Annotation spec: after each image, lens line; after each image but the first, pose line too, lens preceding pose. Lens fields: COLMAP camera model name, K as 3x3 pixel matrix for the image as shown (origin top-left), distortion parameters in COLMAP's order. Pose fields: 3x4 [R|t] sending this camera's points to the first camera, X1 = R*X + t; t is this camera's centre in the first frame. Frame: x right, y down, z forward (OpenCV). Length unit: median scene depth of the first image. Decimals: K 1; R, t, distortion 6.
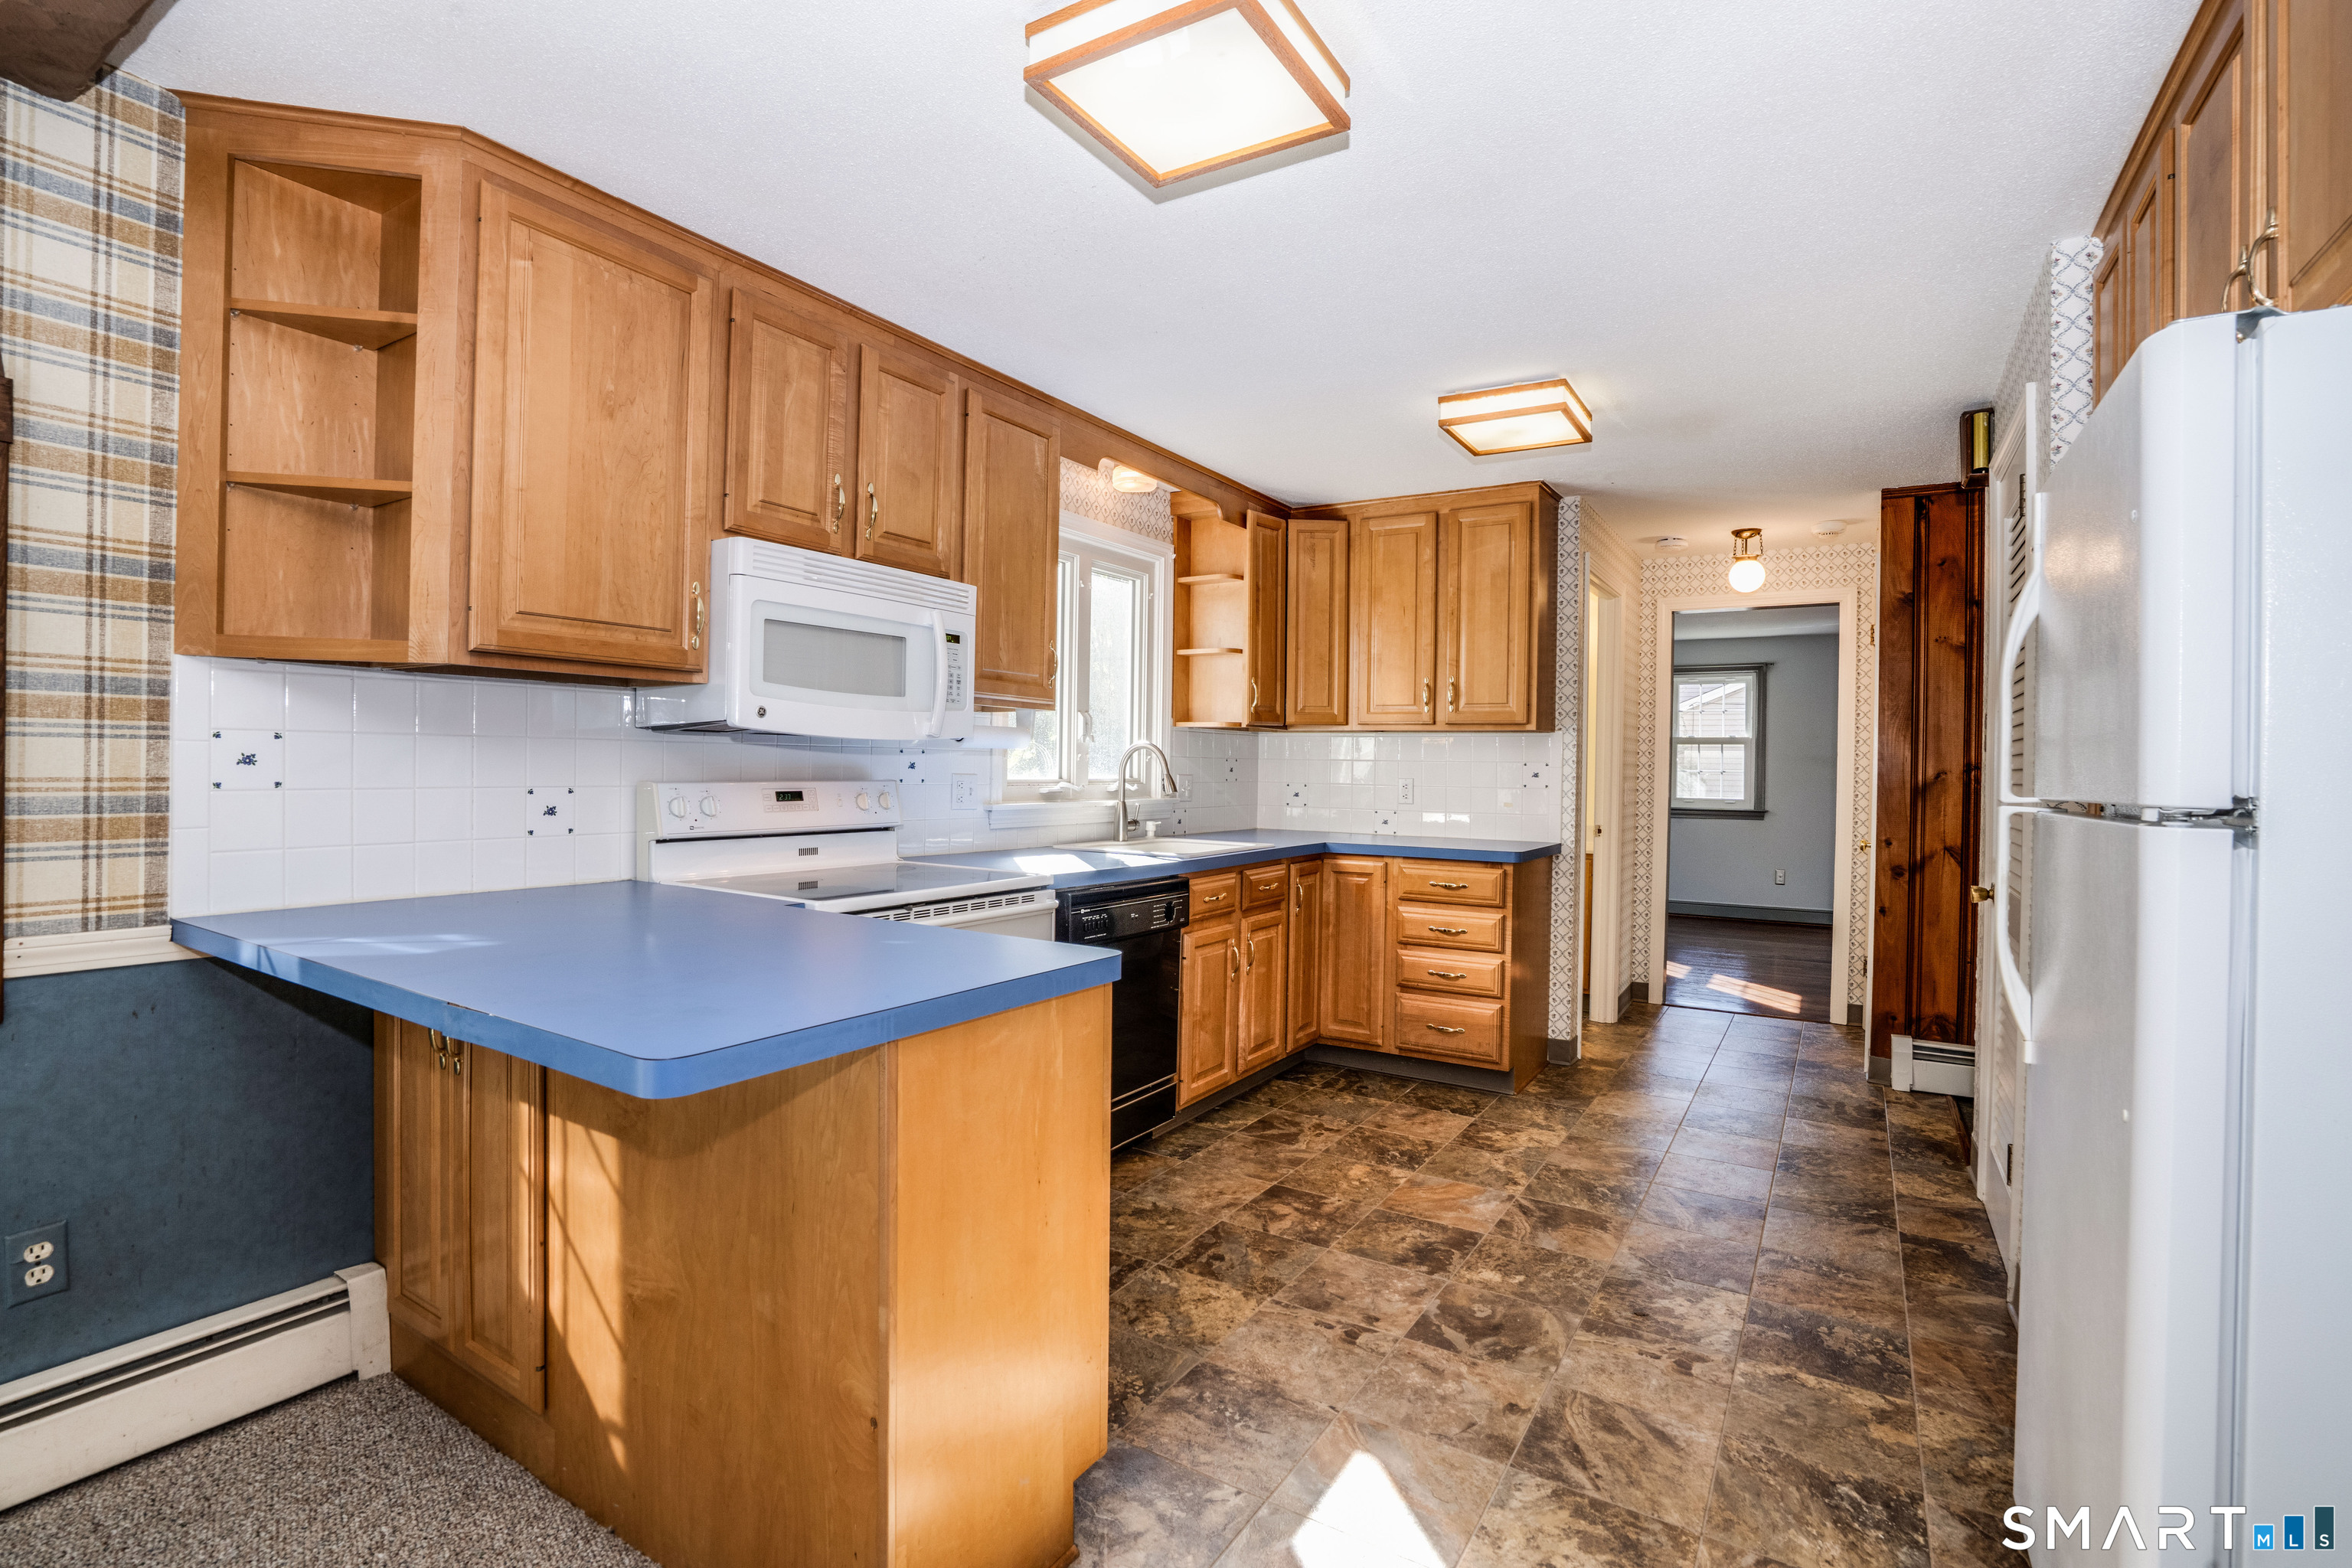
lens RADIAL K [[1090.2, 0, 1167.9], [0, 1090.2, 772.9], [0, 0, 1]] dist [-0.057343, 0.019154]
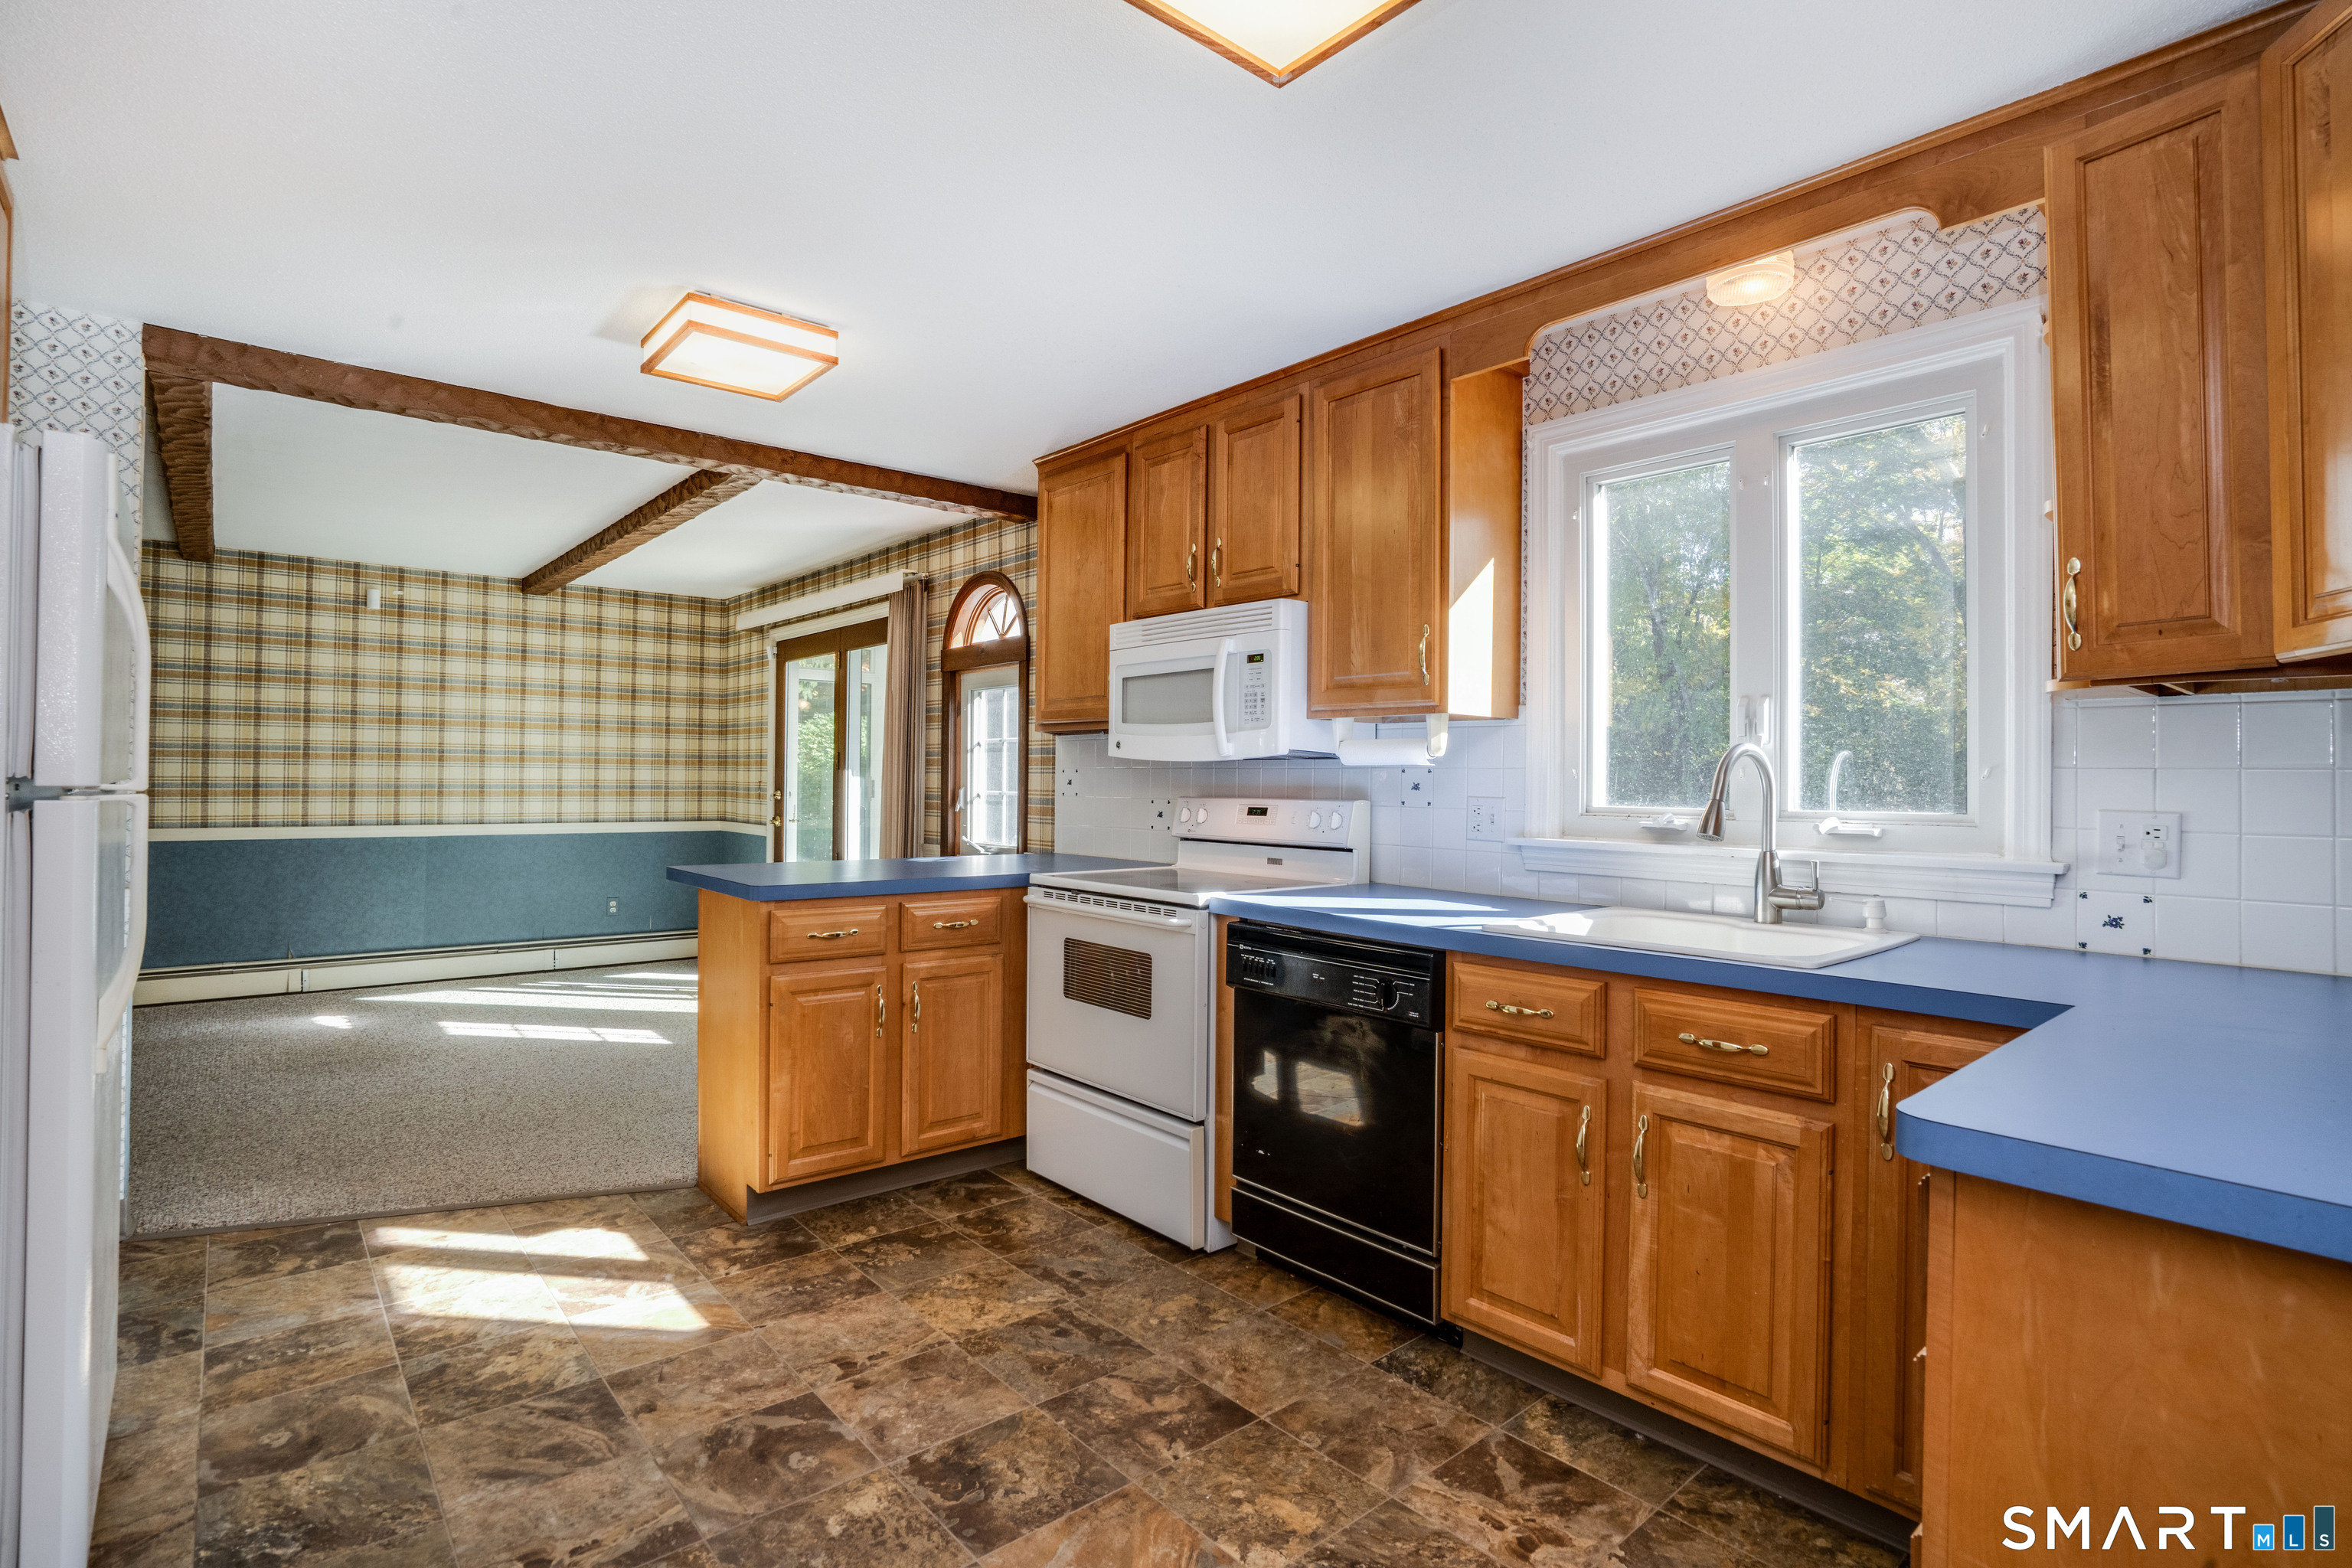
lens RADIAL K [[1164.2, 0, 1207.5], [0, 1164.2, 775.5], [0, 0, 1]] dist [-0.054399, 0.020075]
pose [[-0.288380, -0.024517, -0.957202, 0.776709], [-0.022637, 0.999567, -0.018782, 0.006464], [0.957248, 0.016252, -0.288810, 1.157747]]
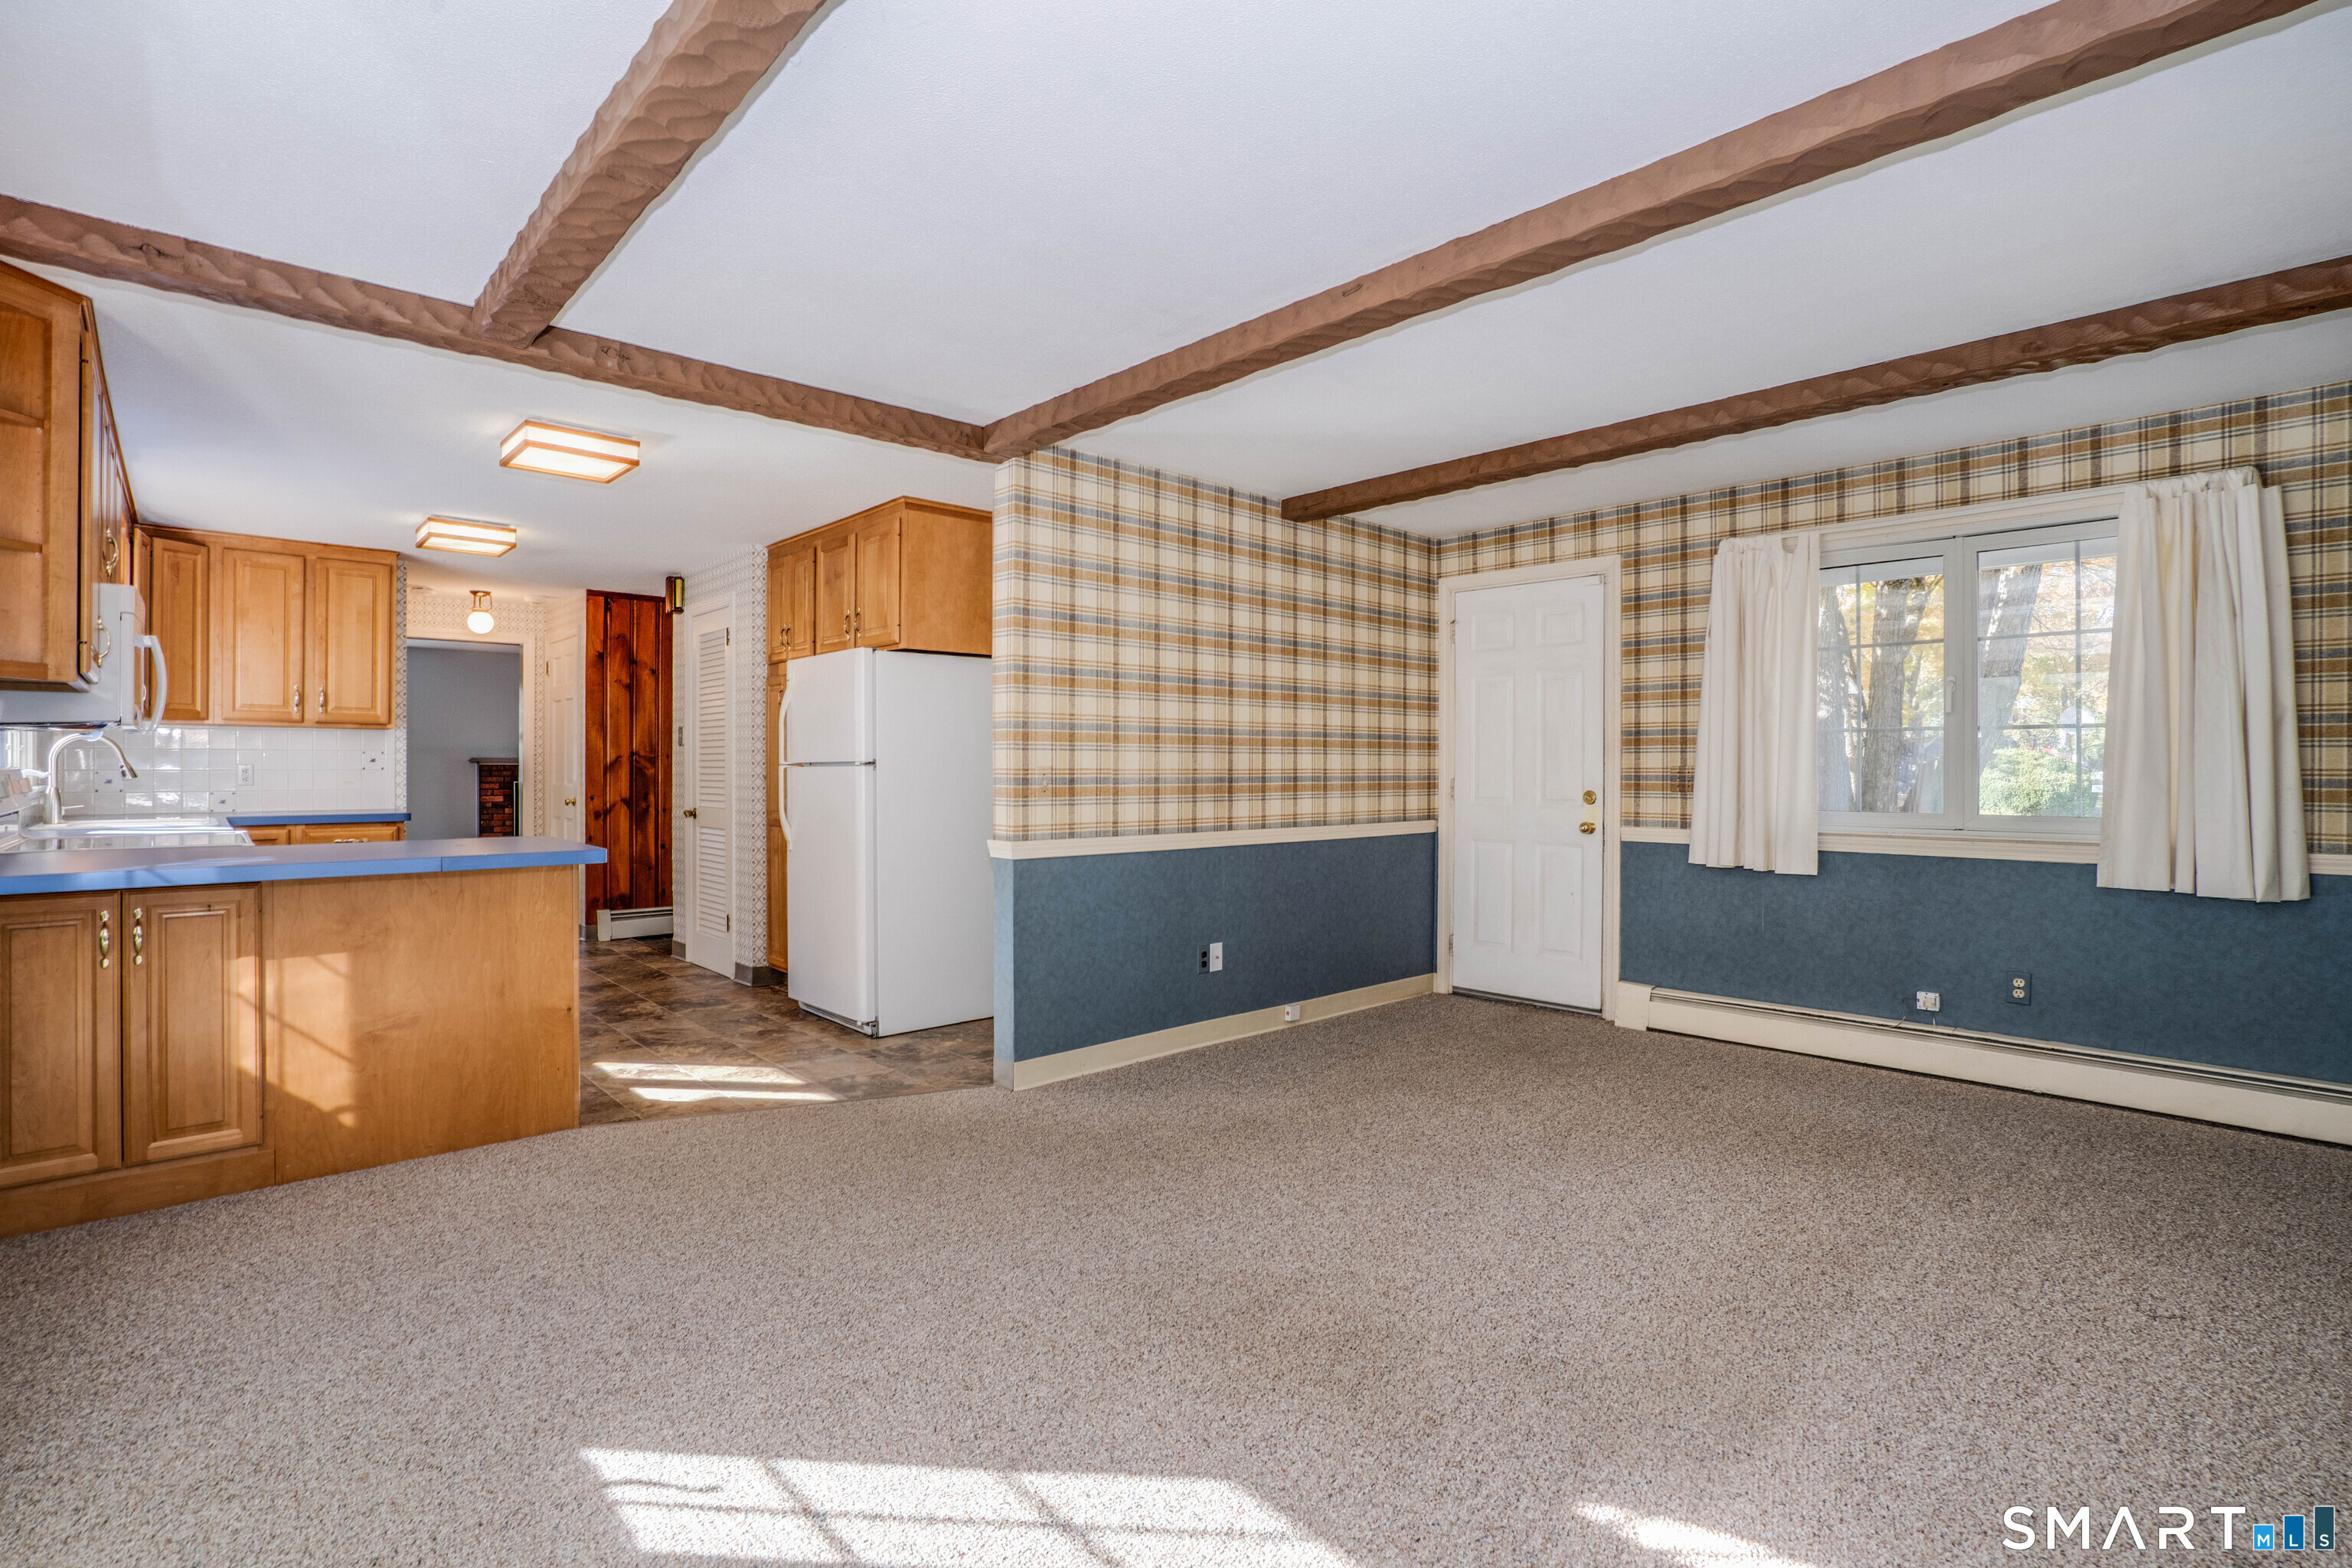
lens RADIAL K [[1090.2, 0, 1167.9], [0, 1090.2, 772.9], [0, 0, 1]] dist [-0.057343, 0.019154]
pose [[0.263801, -0.020569, 0.964358, -0.988842], [0.008270, 0.999784, 0.019062, 0.000562], [-0.964542, 0.002946, 0.263914, -0.453979]]
